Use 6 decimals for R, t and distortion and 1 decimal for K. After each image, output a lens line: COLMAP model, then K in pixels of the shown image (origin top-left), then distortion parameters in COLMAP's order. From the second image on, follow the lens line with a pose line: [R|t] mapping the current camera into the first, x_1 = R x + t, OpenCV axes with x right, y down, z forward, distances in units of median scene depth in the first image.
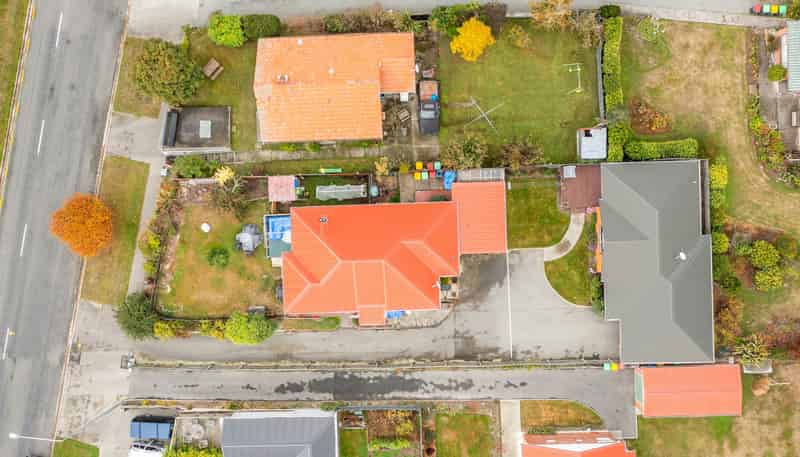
lens RADIAL K [[679.0, 0, 400.0], [0, 679.0, 228.5], [0, 0, 1]] dist [0.000455, 0.064701]
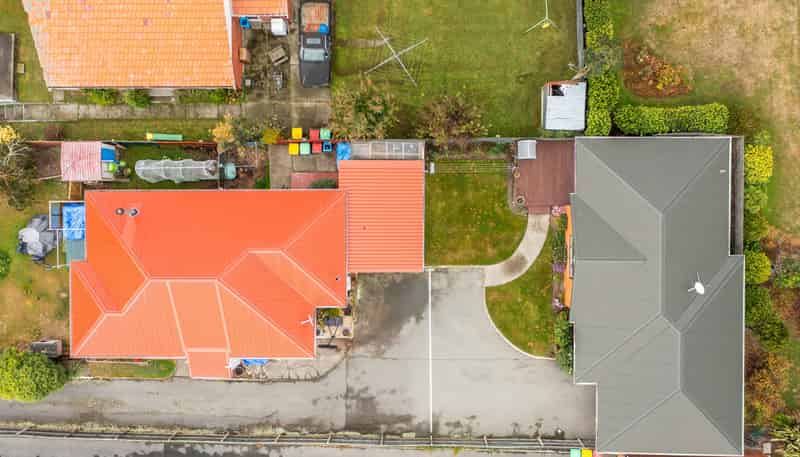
lens RADIAL K [[679.0, 0, 400.0], [0, 679.0, 228.5], [0, 0, 1]] dist [0.000455, 0.064701]
pose [[0.999468, 0.032483, 0.003063, 0.126902], [-0.032491, 0.999468, 0.002807, -0.006536], [-0.002970, -0.002905, 0.999991, 0.348369]]
